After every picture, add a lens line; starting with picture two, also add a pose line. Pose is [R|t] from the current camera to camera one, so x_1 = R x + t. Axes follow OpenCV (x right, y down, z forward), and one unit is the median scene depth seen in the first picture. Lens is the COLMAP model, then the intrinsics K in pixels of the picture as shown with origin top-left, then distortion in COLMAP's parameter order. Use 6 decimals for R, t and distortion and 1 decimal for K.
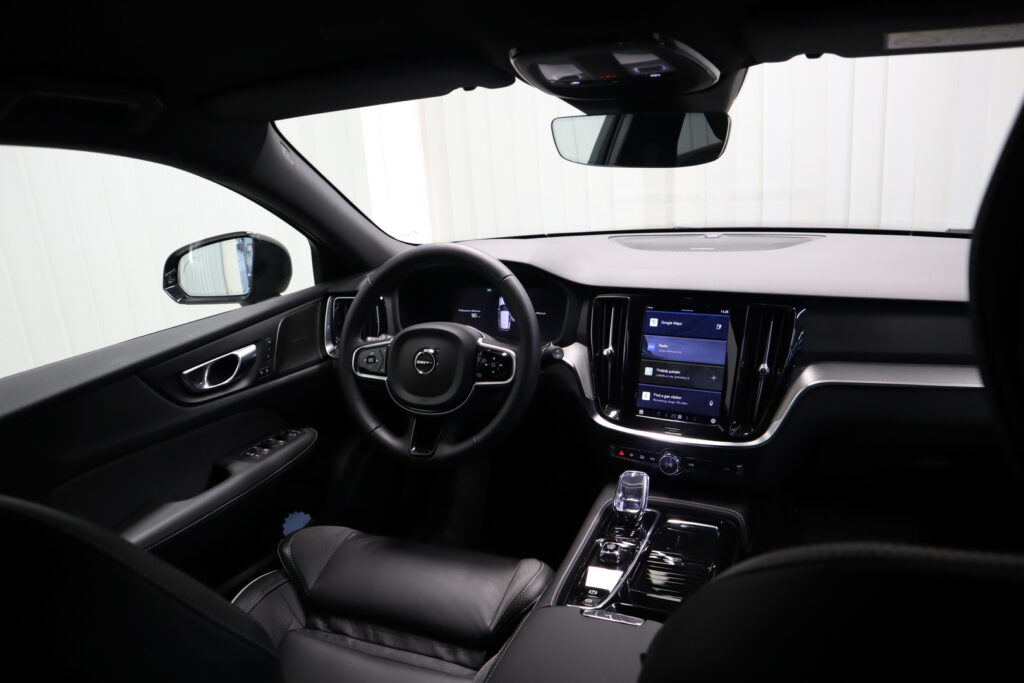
lens RADIAL K [[710.0, 0, 504.3], [0, 710.0, 345.1], [0, 0, 1]] dist [-0.113239, 0.072859]
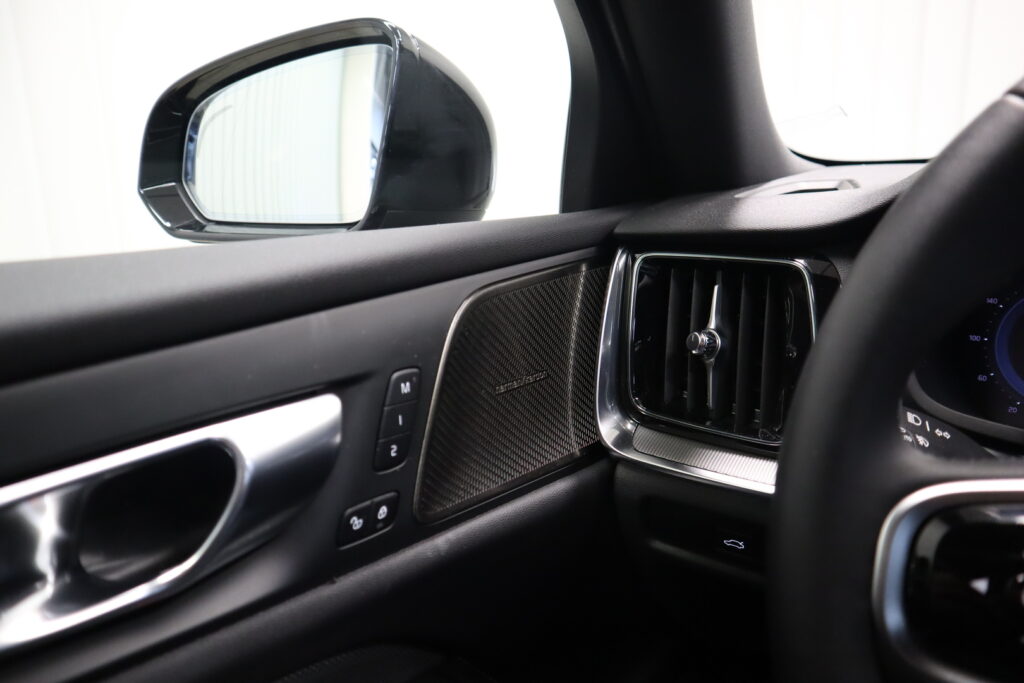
lens RADIAL K [[710.0, 0, 504.3], [0, 710.0, 345.1], [0, 0, 1]] dist [-0.113239, 0.072859]
pose [[0.972912, 0.106461, -0.205203, -0.251793], [-0.113142, 0.993355, -0.021067, -0.017122], [0.201597, 0.043713, 0.978493, 0.762045]]
